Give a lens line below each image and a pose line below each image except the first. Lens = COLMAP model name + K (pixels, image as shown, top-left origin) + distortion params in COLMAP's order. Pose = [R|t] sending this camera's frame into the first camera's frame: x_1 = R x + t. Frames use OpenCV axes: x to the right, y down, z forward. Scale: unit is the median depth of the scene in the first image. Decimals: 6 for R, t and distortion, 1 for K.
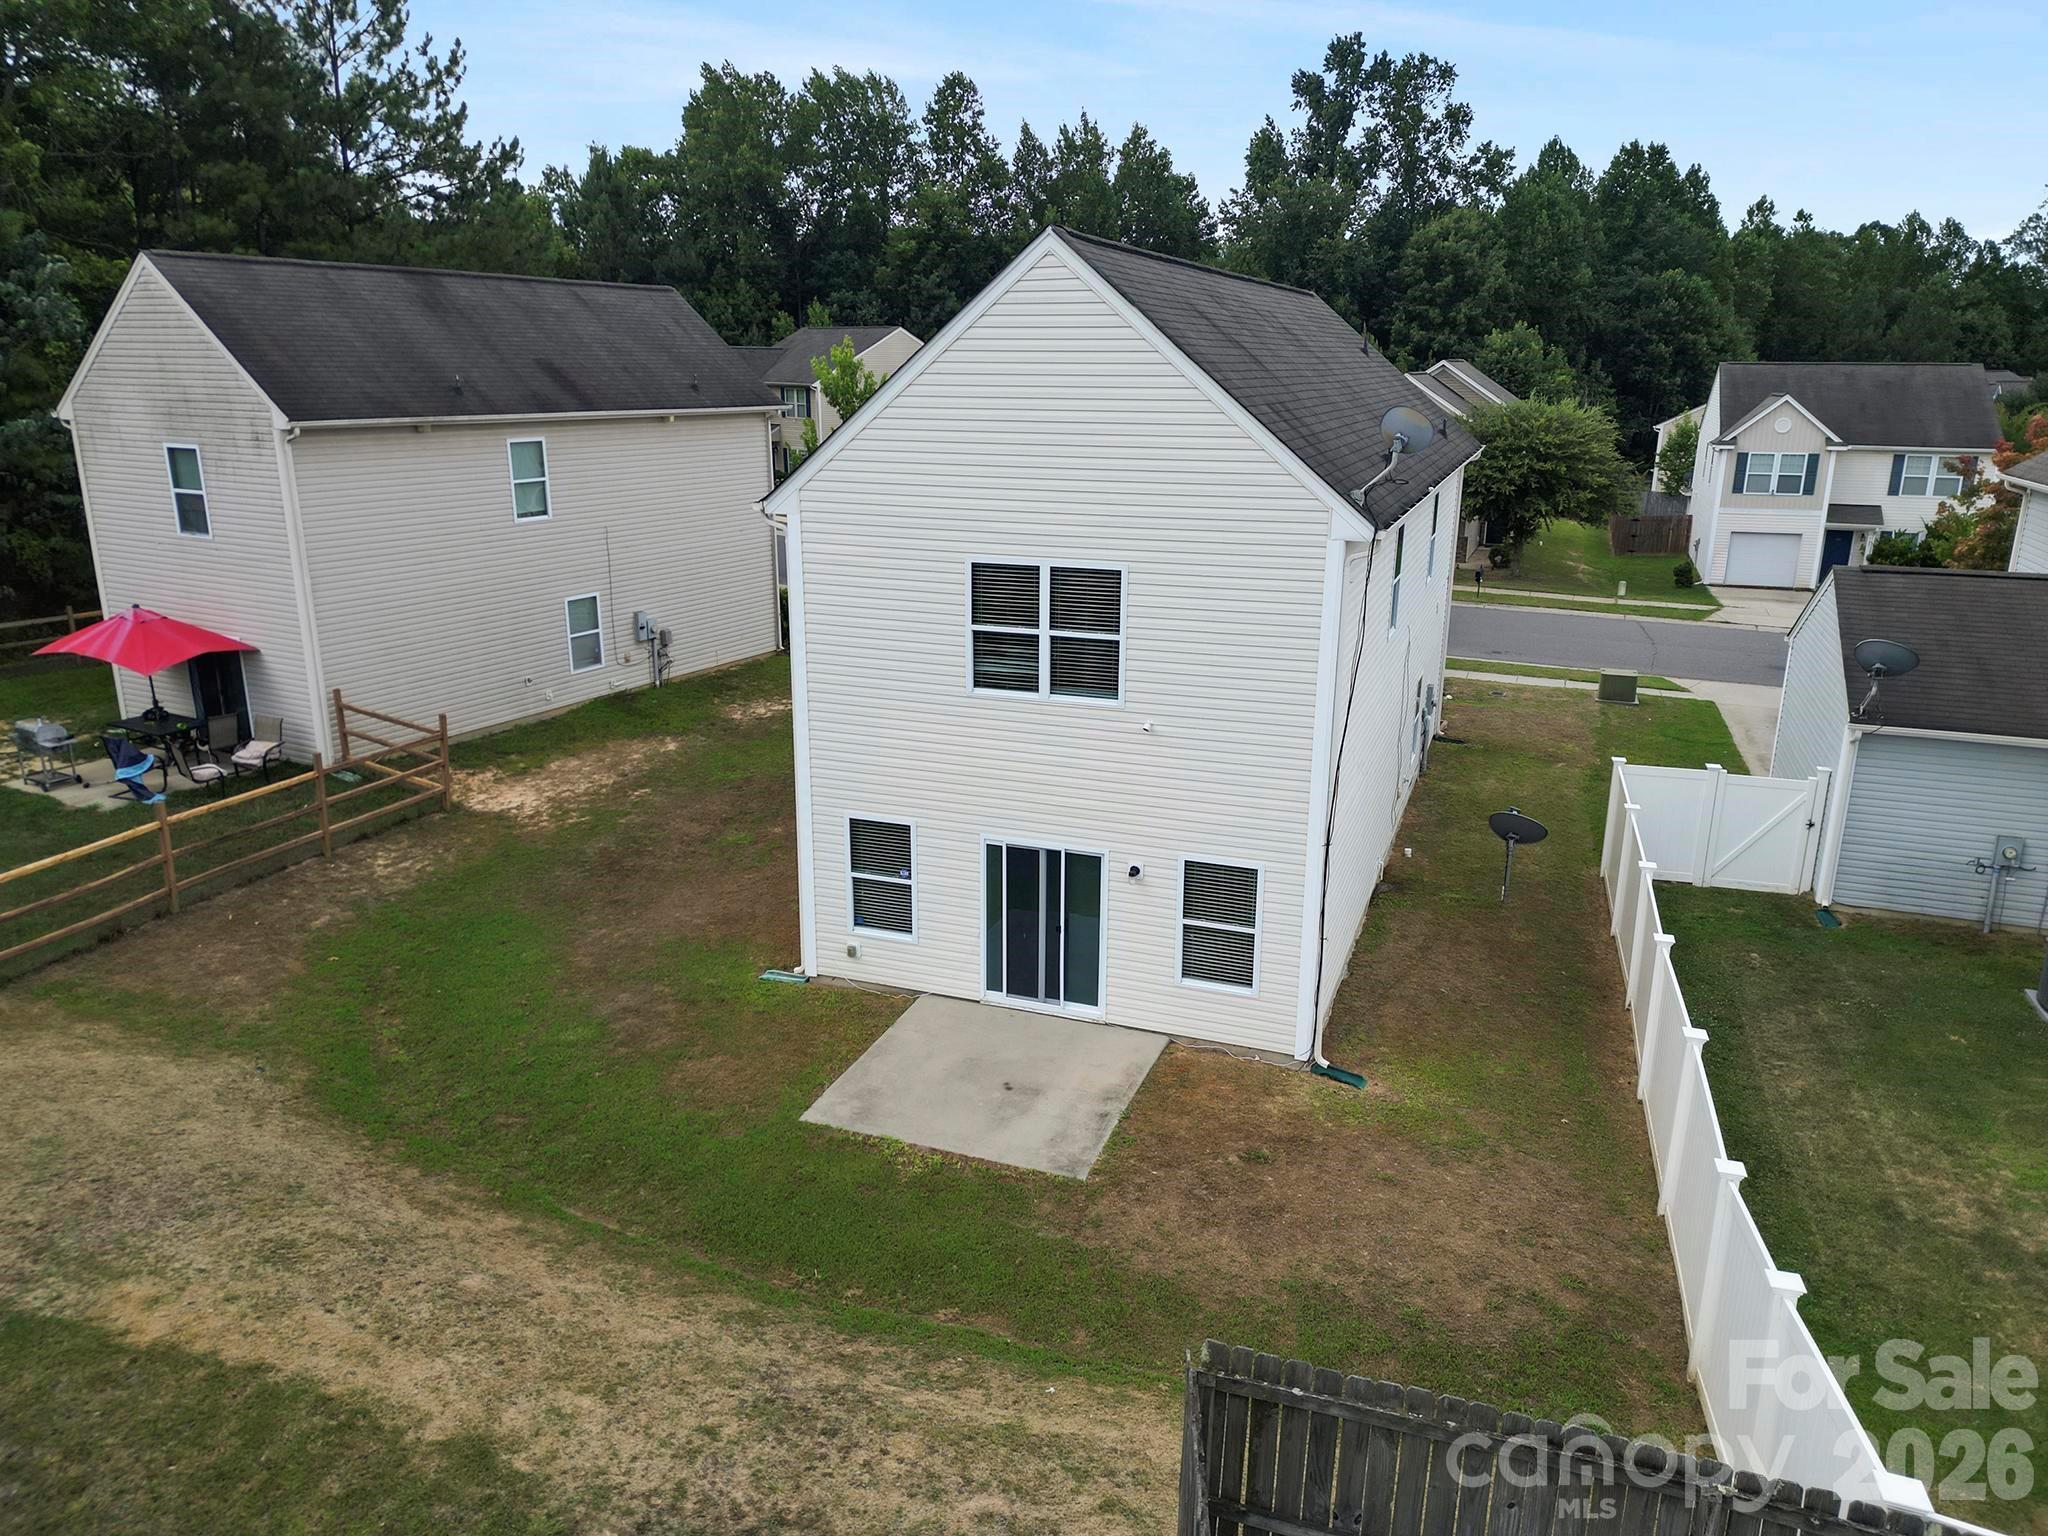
lens RADIAL K [[1427.6, 0, 1024.0], [0, 1427.6, 768.0], [0, 0, 1]] dist [0.086348, -0.090992]
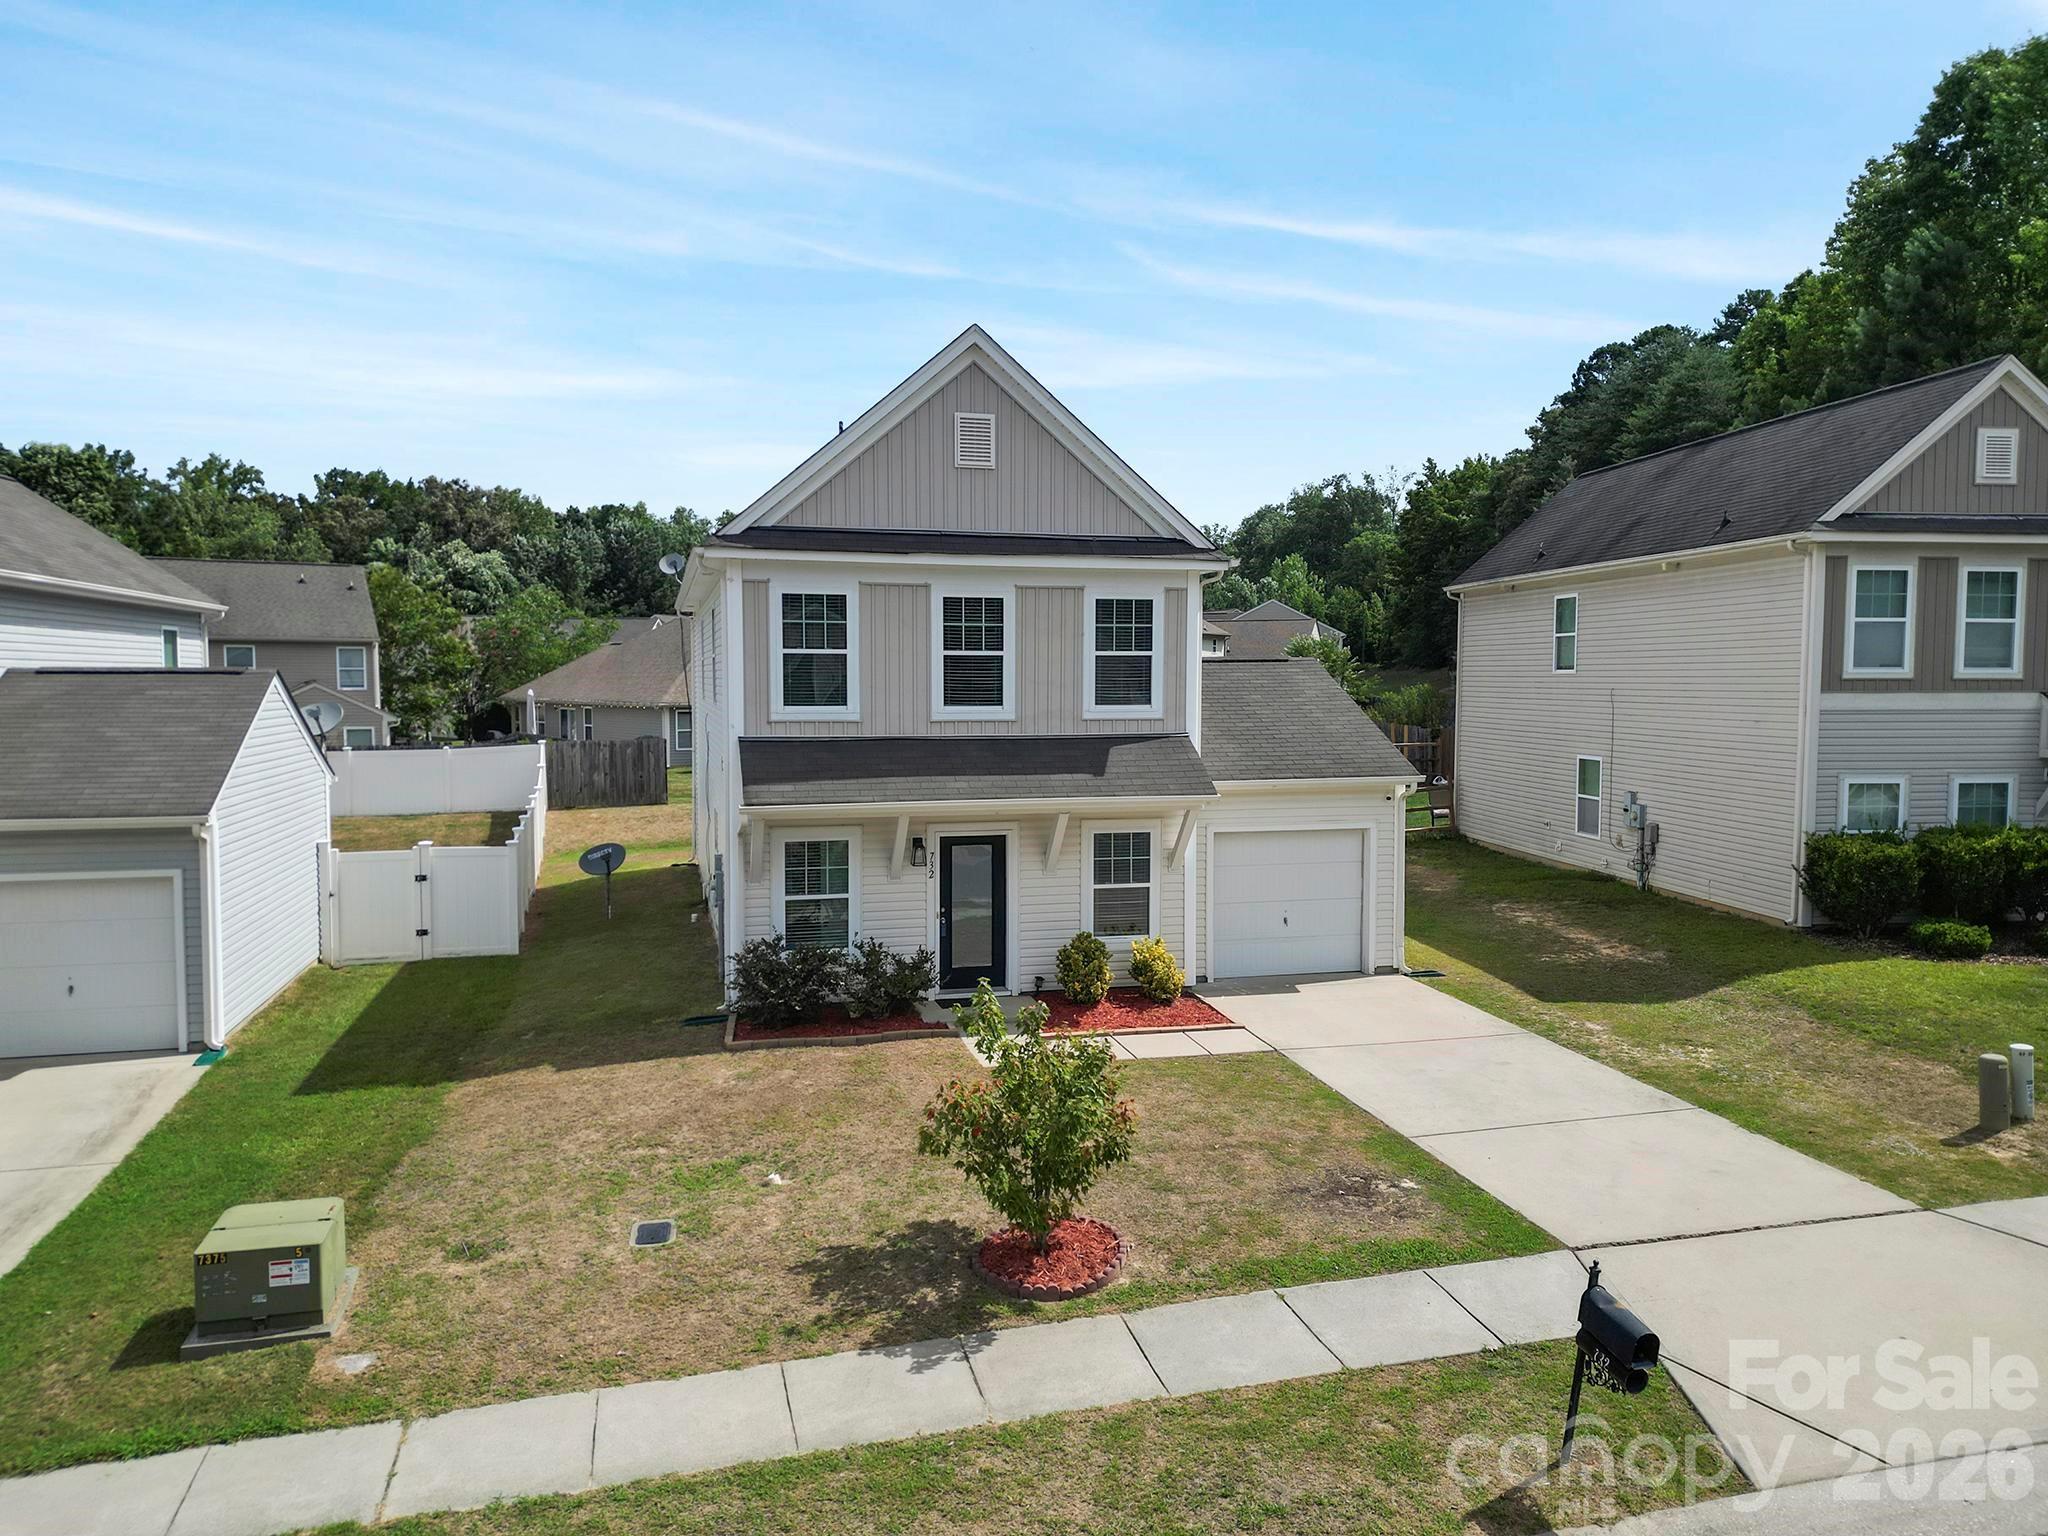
lens RADIAL K [[1423.2, 0, 1024.0], [0, 1423.2, 768.0], [0, 0, 1]] dist [0.082495, -0.083582]
pose [[-0.821372, 0.031964, -0.569497, 0.946259], [-0.160728, 0.945000, 0.284854, -0.569263], [0.547279, 0.325505, -0.771059, 2.700736]]
